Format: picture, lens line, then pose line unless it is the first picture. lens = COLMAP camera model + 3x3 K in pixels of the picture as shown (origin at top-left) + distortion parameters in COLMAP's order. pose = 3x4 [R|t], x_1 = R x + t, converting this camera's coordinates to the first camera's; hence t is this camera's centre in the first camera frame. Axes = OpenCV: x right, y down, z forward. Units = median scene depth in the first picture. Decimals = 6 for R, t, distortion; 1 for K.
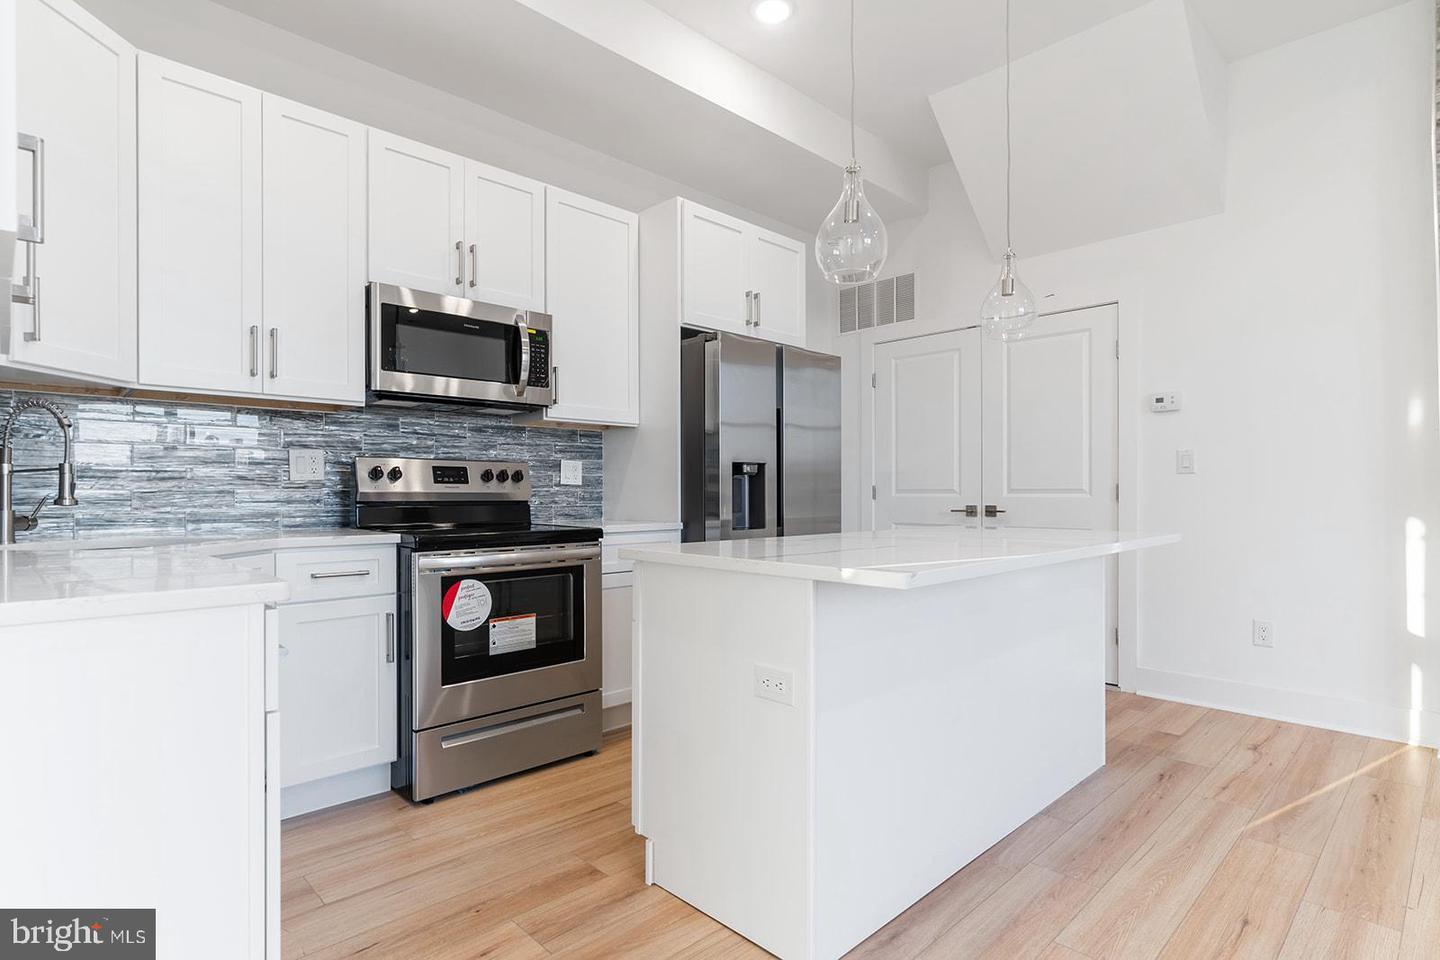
lens RADIAL K [[738.7, 0, 719.9], [0, 738.7, 491.4], [0, 0, 1]] dist [-0.002570, -0.000130]
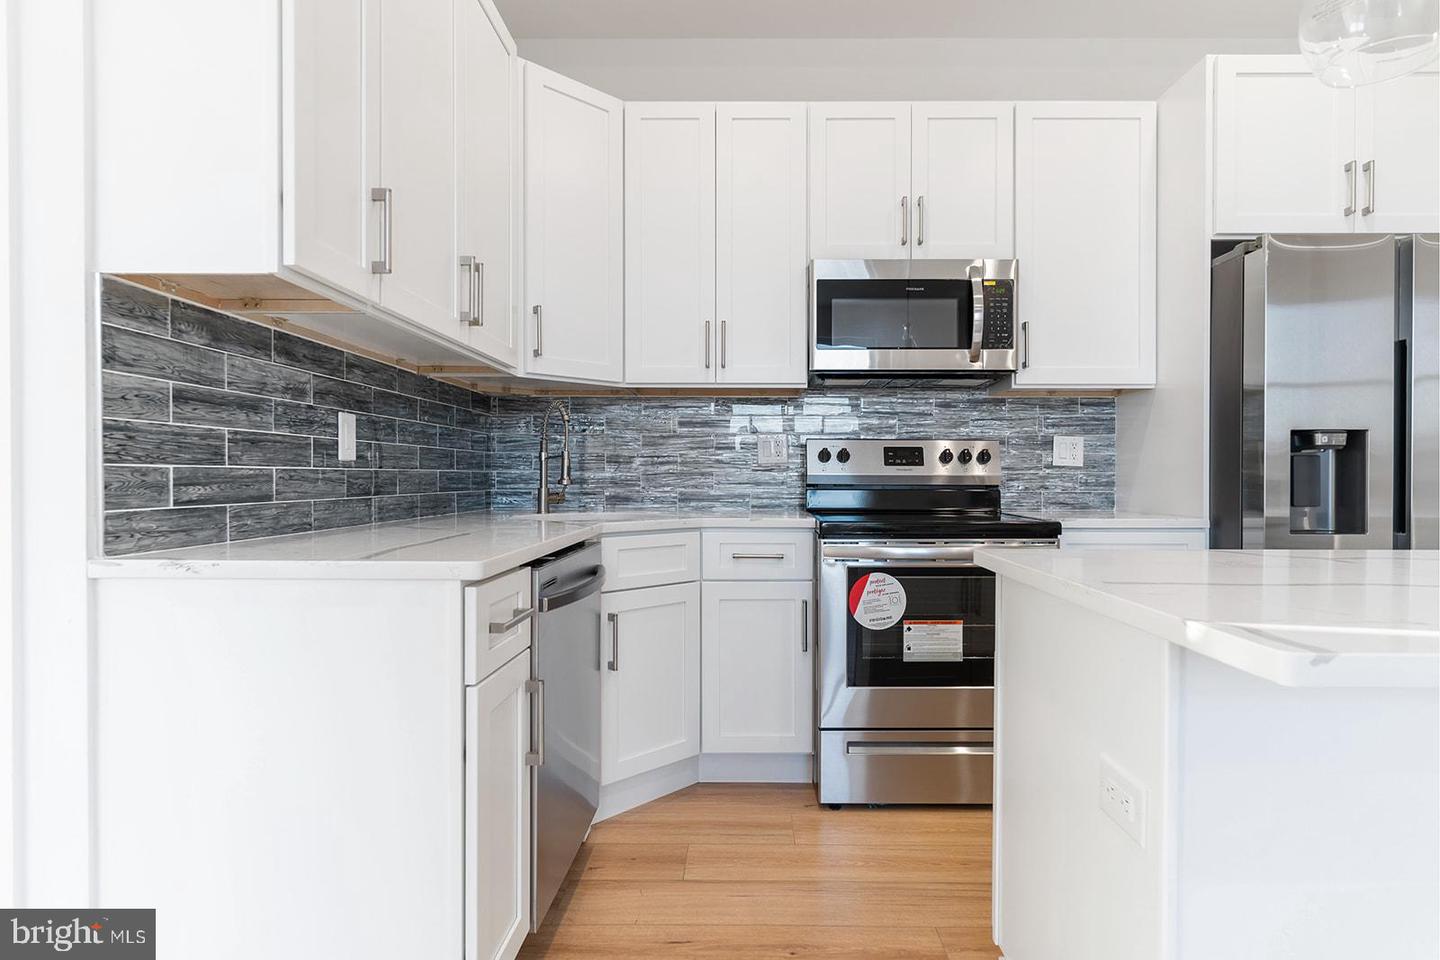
lens RADIAL K [[758.1, 0, 741.6], [0, 758.1, 481.0], [0, 0, 1]] dist [-0.002087, 0.000700]
pose [[0.711980, 0.007279, -0.702162, 0.155912], [-0.001638, 0.999961, 0.008705, 0.000598], [0.702198, -0.005048, 0.711964, 0.195769]]
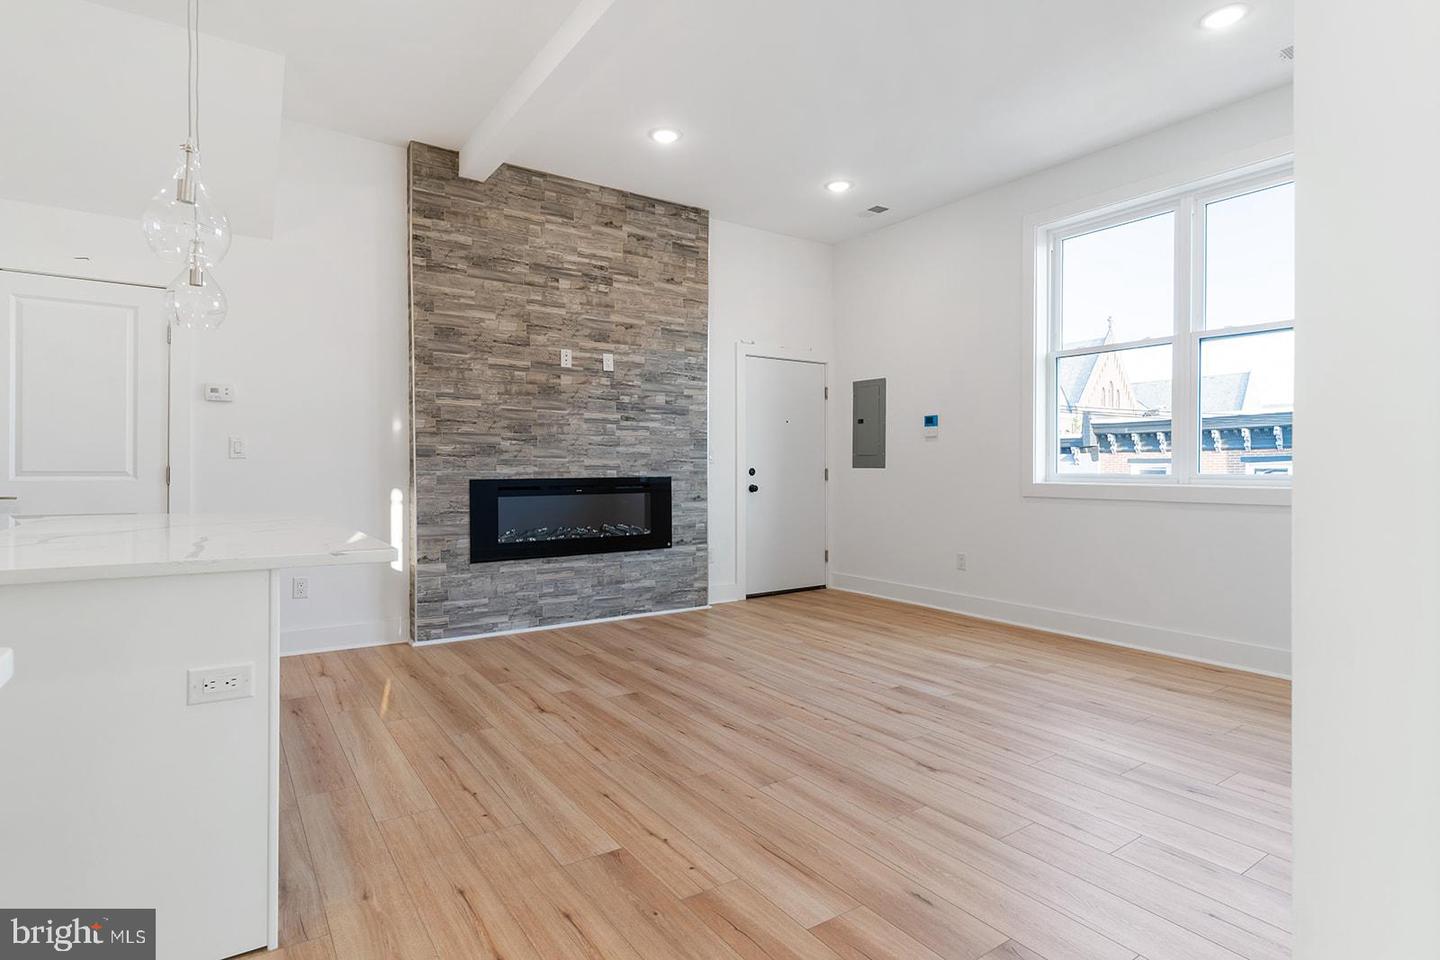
lens RADIAL K [[742.8, 0, 713.0], [0, 742.8, 473.7], [0, 0, 1]] dist [-0.004209, 0.000971]
pose [[0.175880, -0.004953, 0.984399, -0.432789], [-0.006109, 0.999963, 0.006123, -0.015068], [-0.984393, -0.007090, 0.175843, 0.102645]]
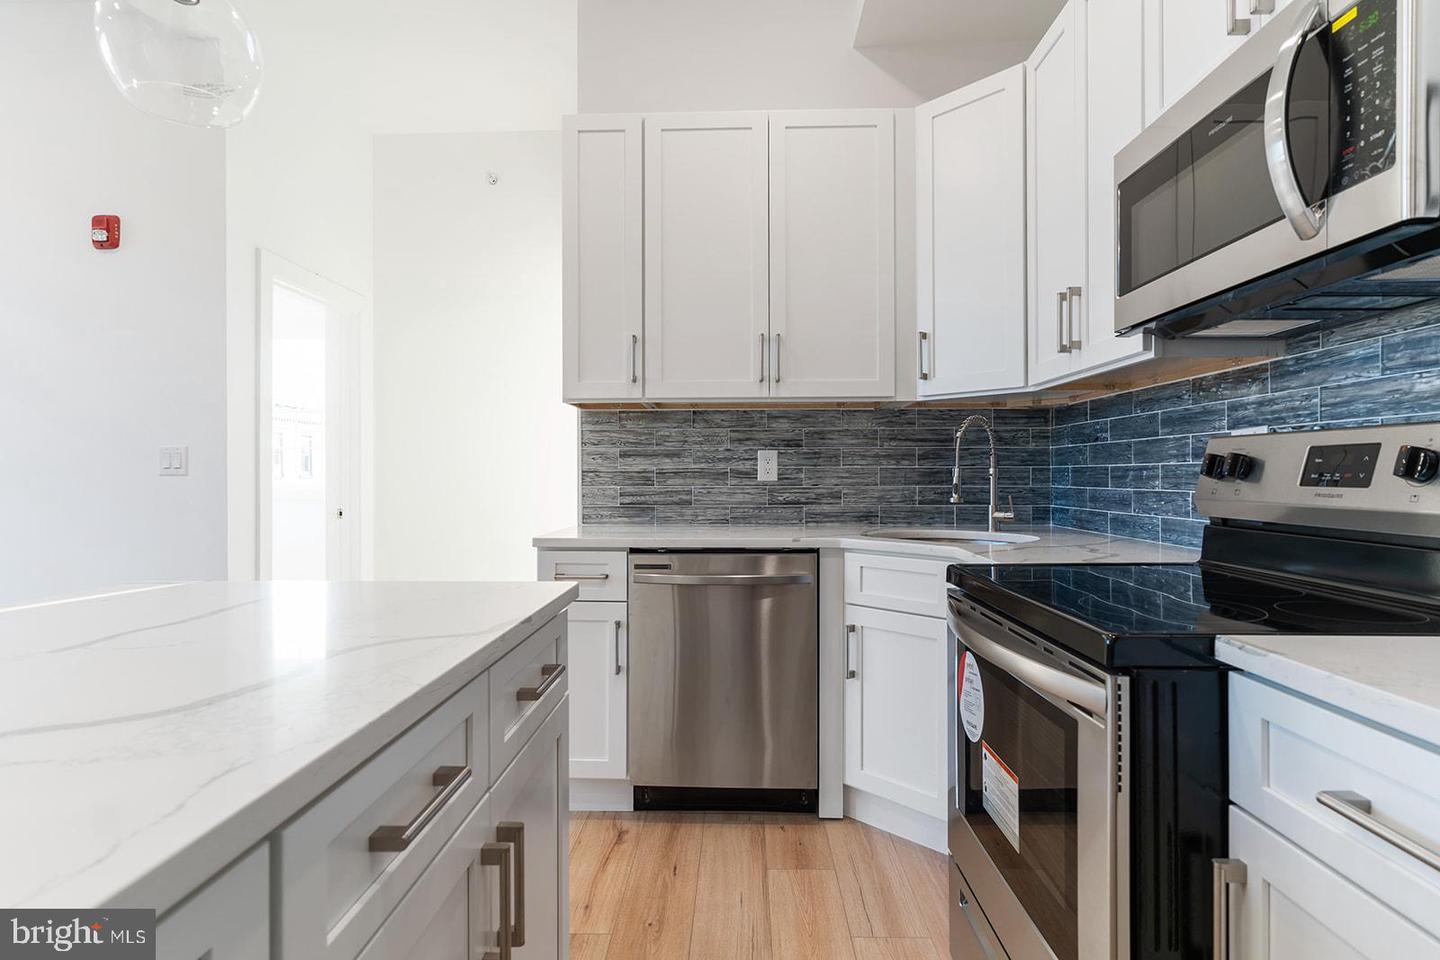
lens RADIAL K [[737.8, 0, 717.9], [0, 737.8, 476.0], [0, 0, 1]] dist [-0.003223, 0.000344]
pose [[-0.721903, 0.002736, -0.691989, 0.174371], [0.003551, 0.999994, 0.000250, -0.018286], [0.691985, -0.002277, -0.721908, 1.084272]]
